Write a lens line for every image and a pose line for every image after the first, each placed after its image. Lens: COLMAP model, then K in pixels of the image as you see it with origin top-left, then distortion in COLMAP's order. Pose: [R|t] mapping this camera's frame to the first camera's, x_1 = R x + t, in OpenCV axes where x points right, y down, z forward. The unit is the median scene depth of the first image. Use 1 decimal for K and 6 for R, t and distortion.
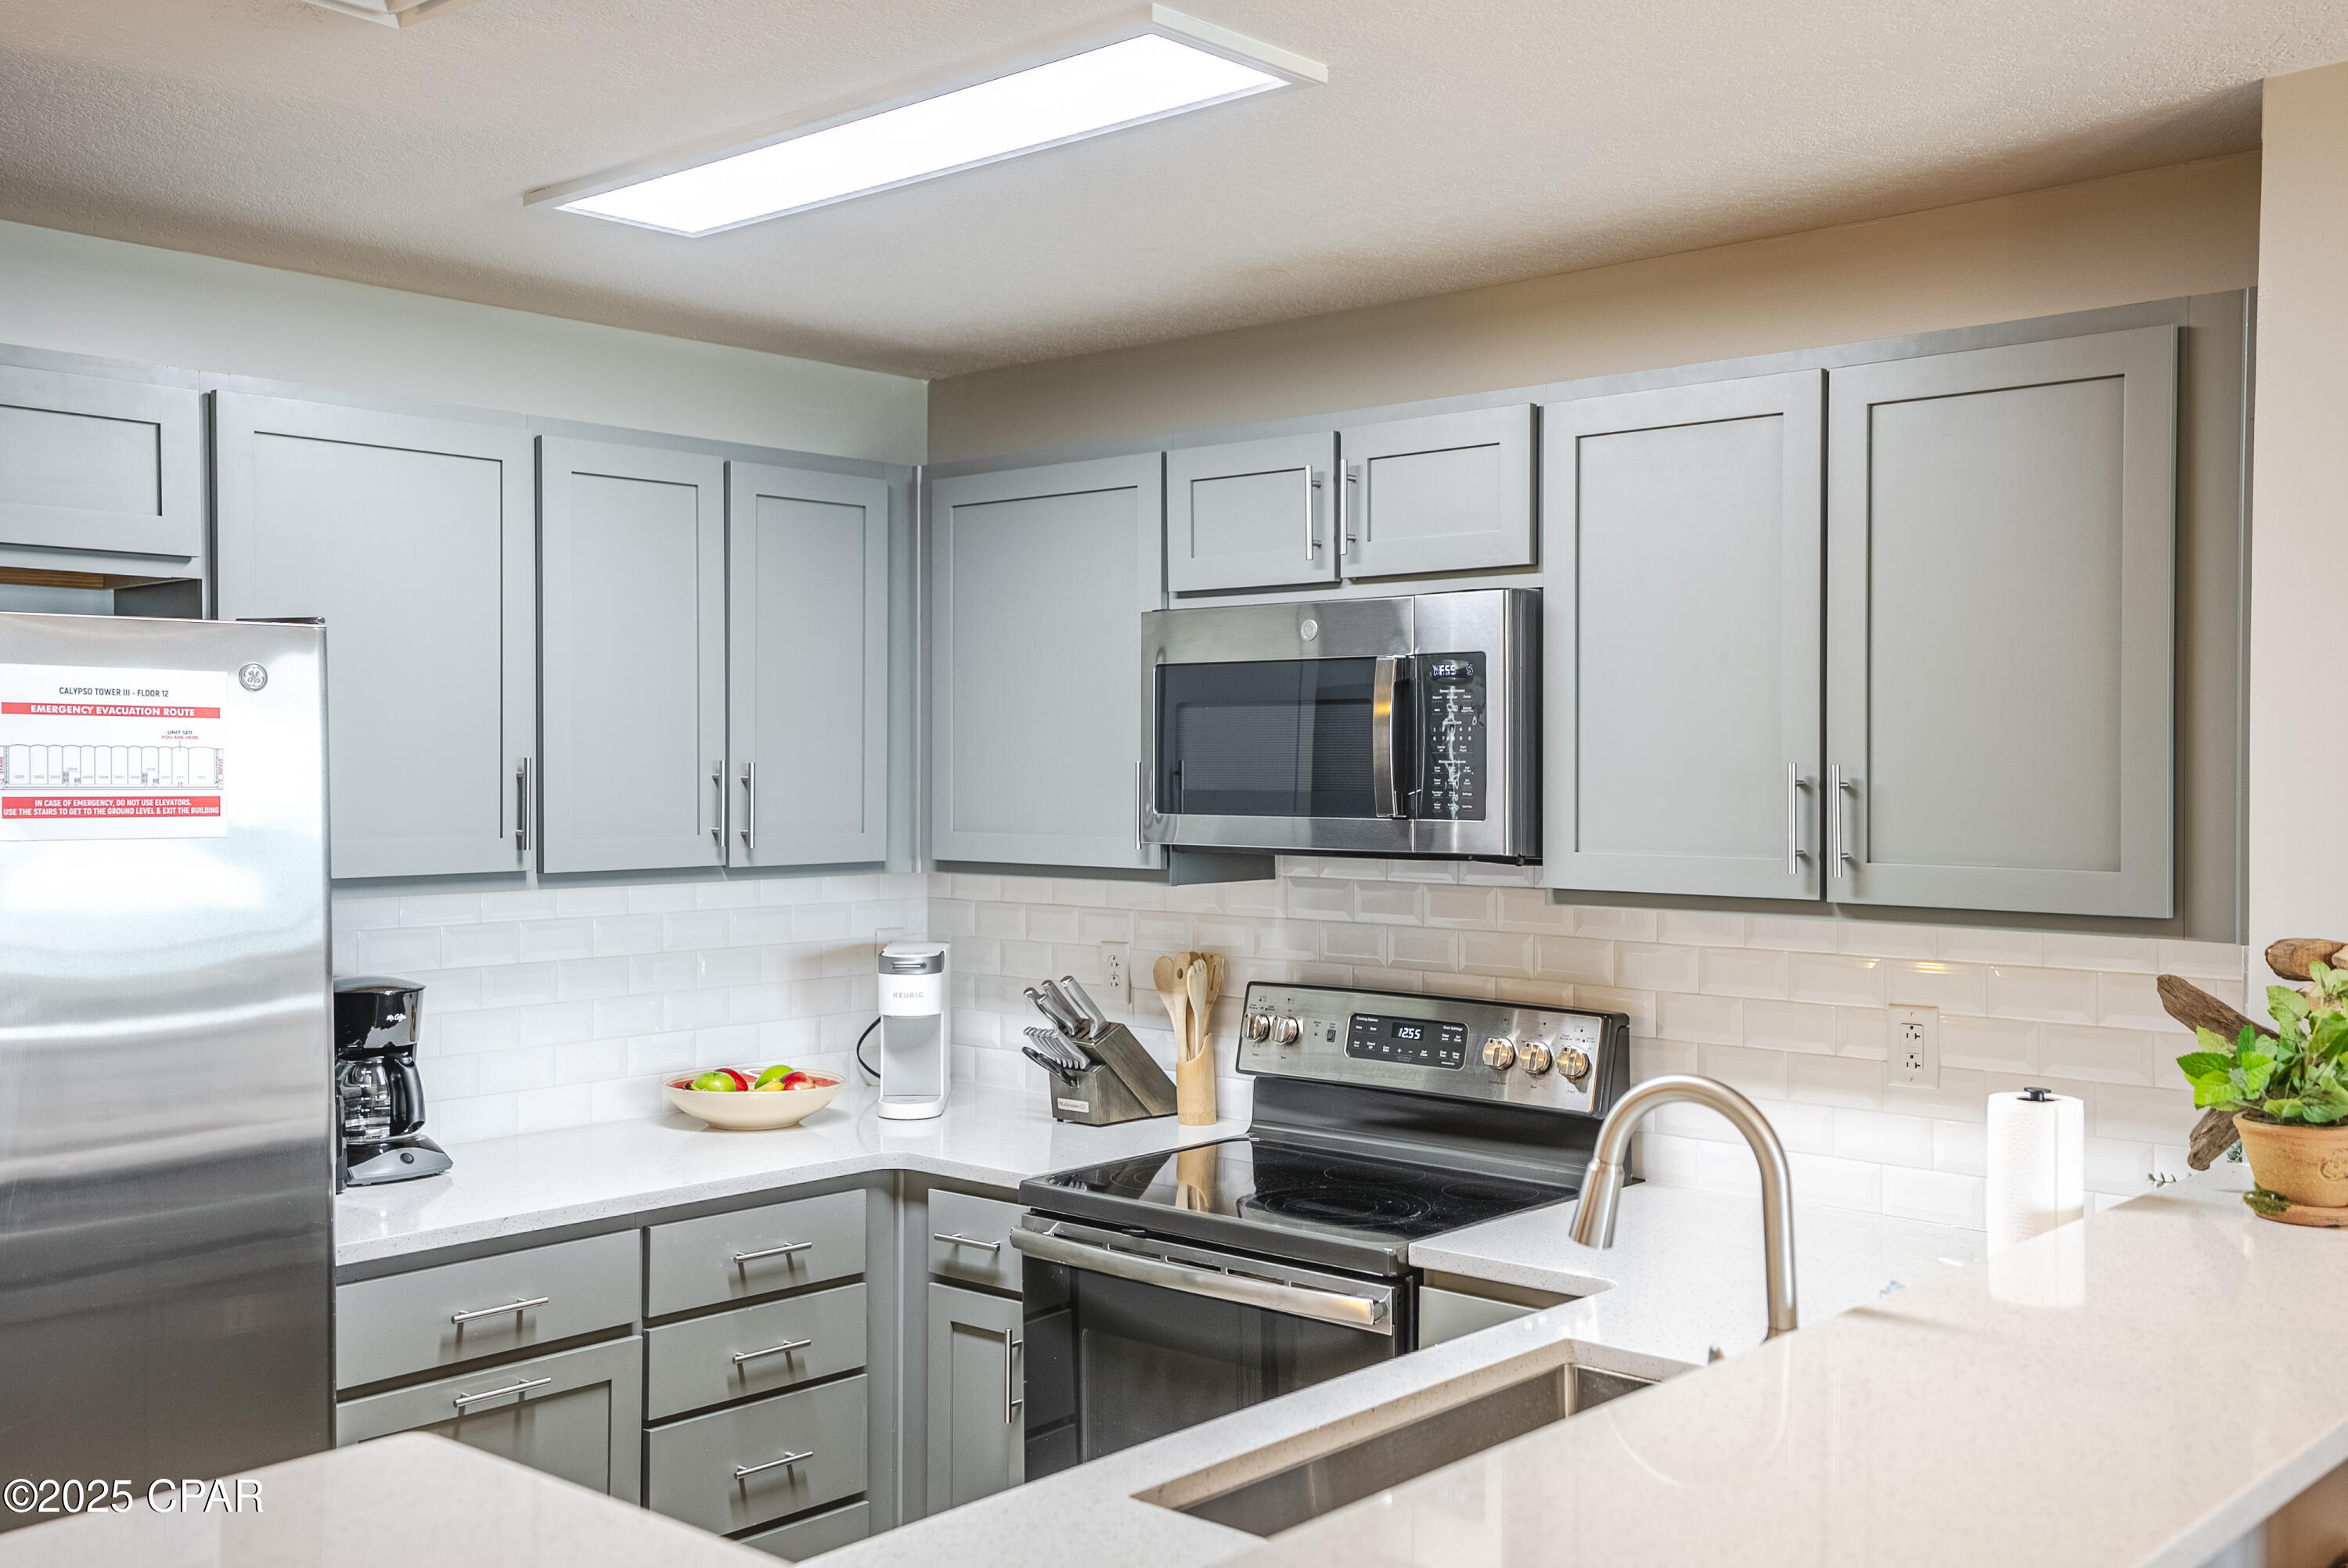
lens RADIAL K [[2252.0, 0, 1190.4], [0, 2252.0, 779.6], [0, 0, 1]] dist [0.069243, -0.000809]
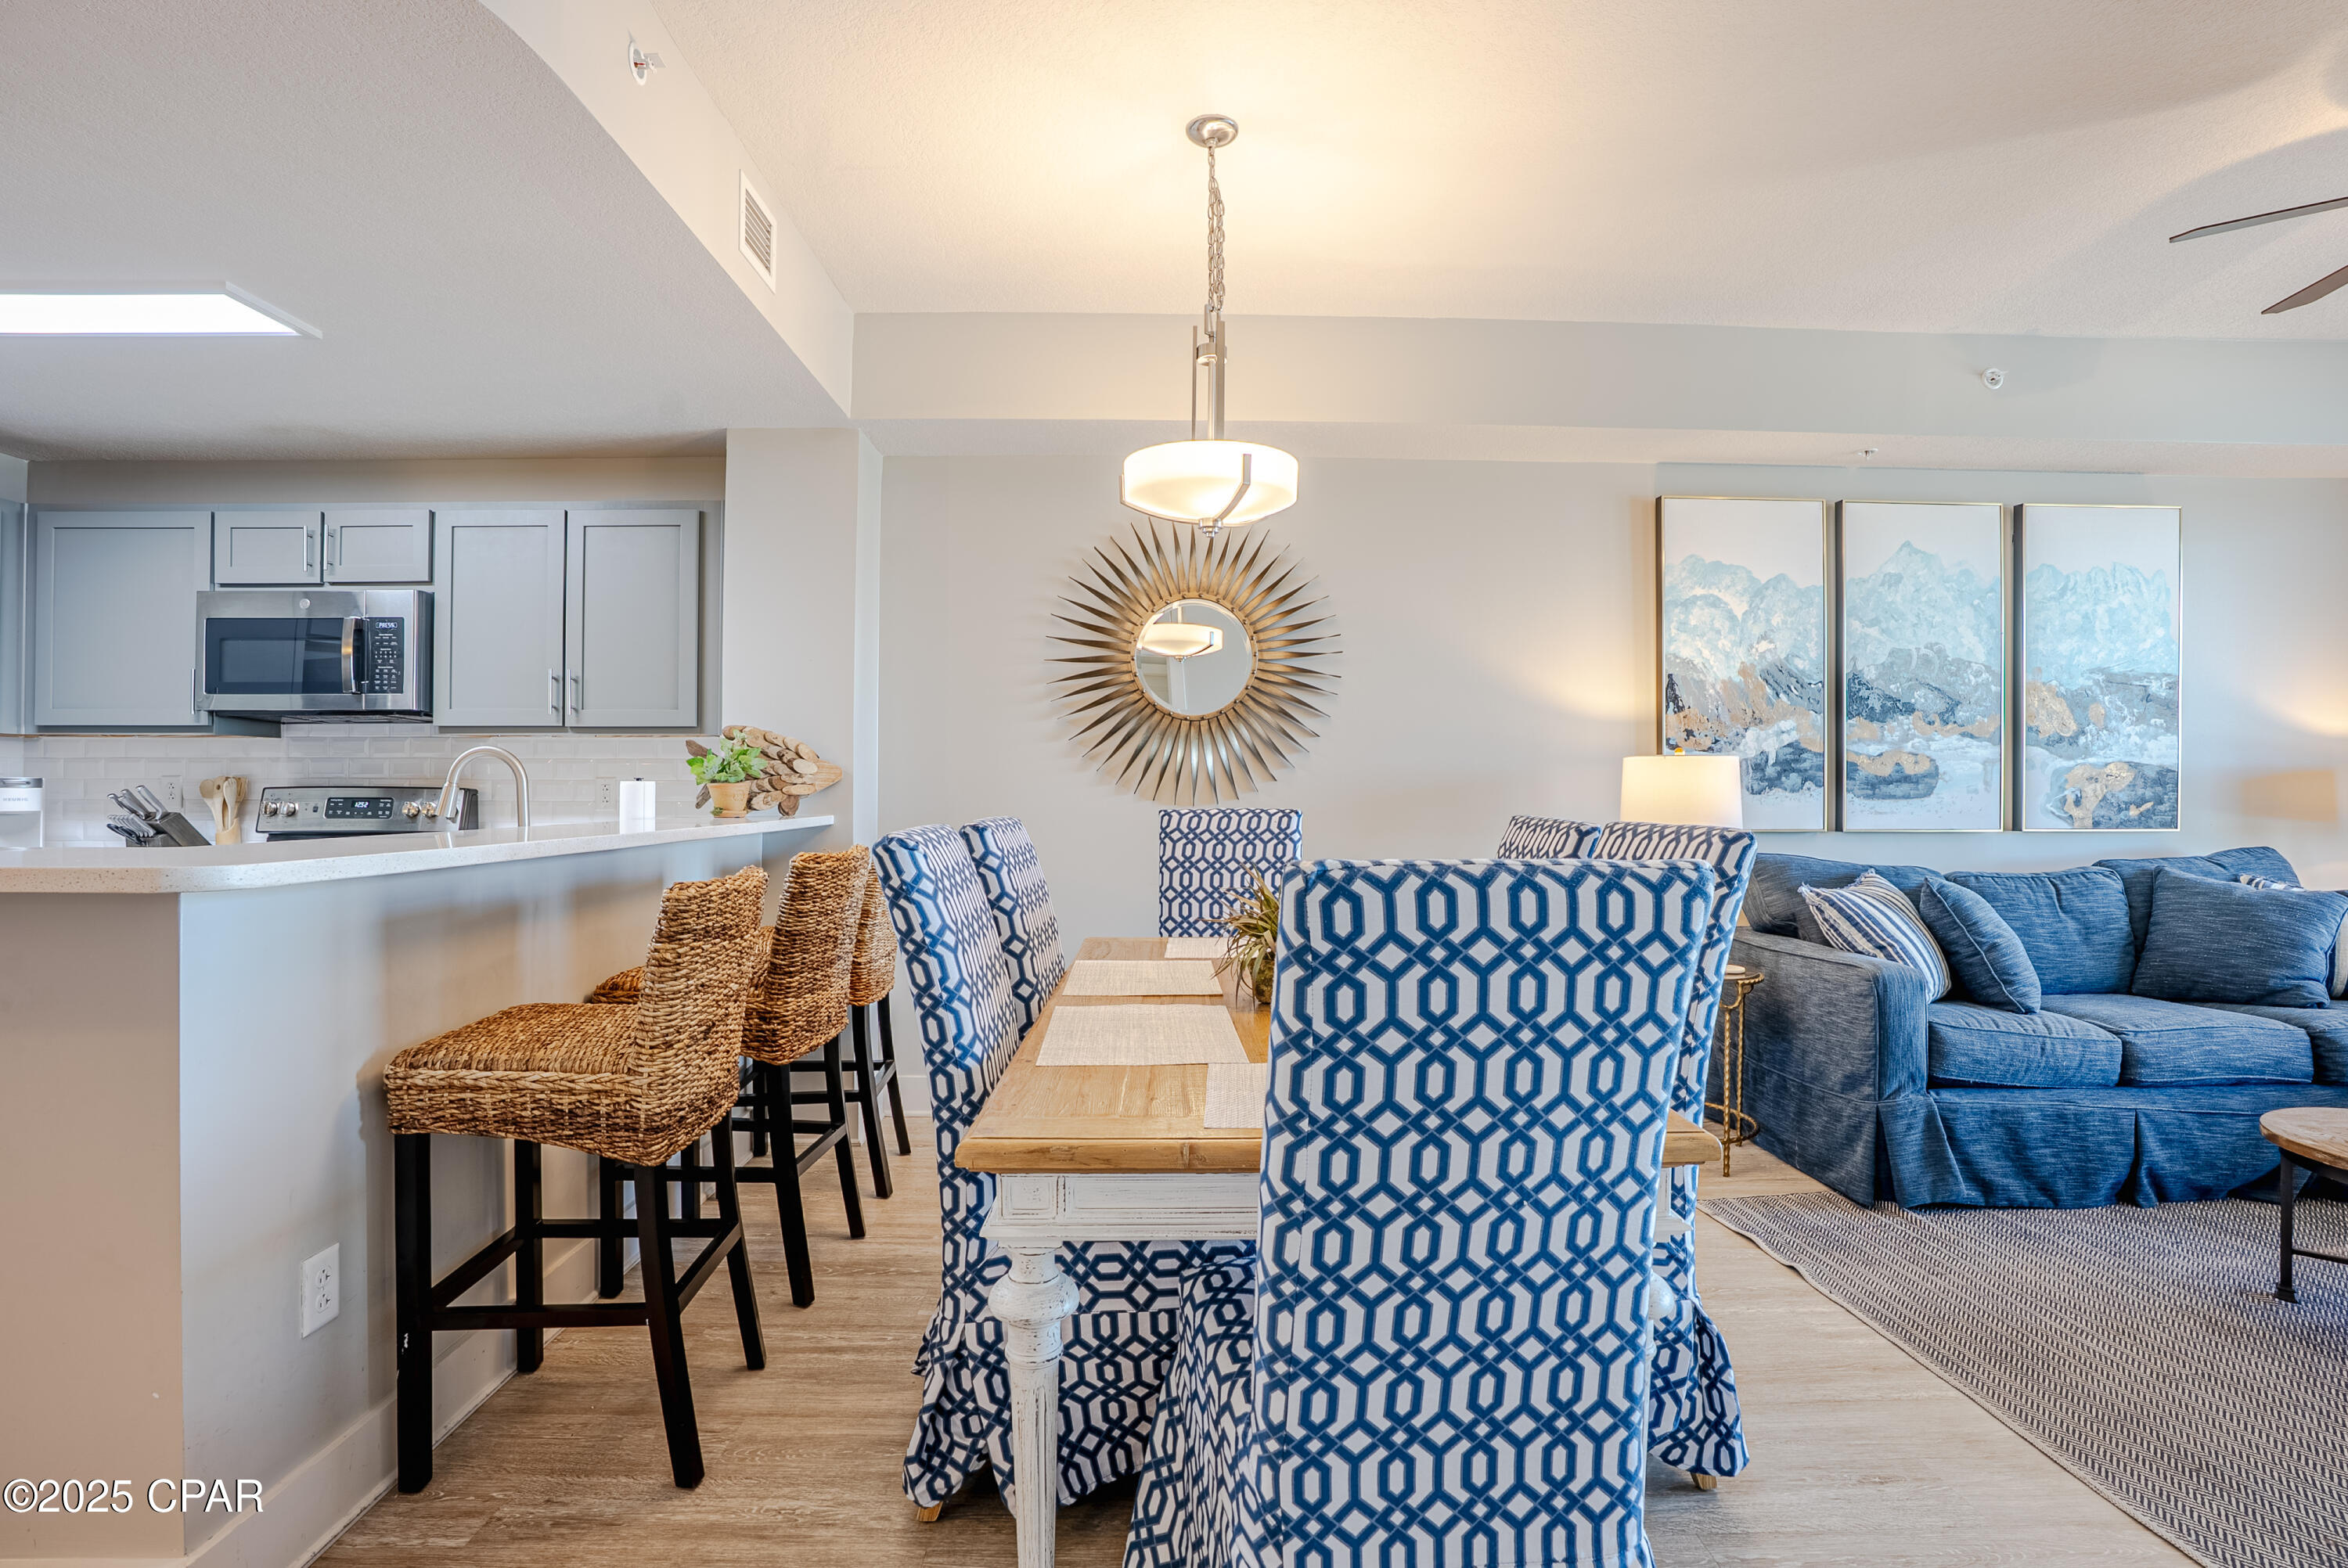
lens RADIAL K [[1106.2, 0, 1185.5], [0, 1106.2, 782.3], [0, 0, 1]] dist [-0.077672, 0.033916]
pose [[0.731175, 0.004539, 0.682175, -0.020991], [0.003553, 0.999939, -0.010460, 0.105808], [-0.682180, 0.010072, 0.731115, -0.254700]]
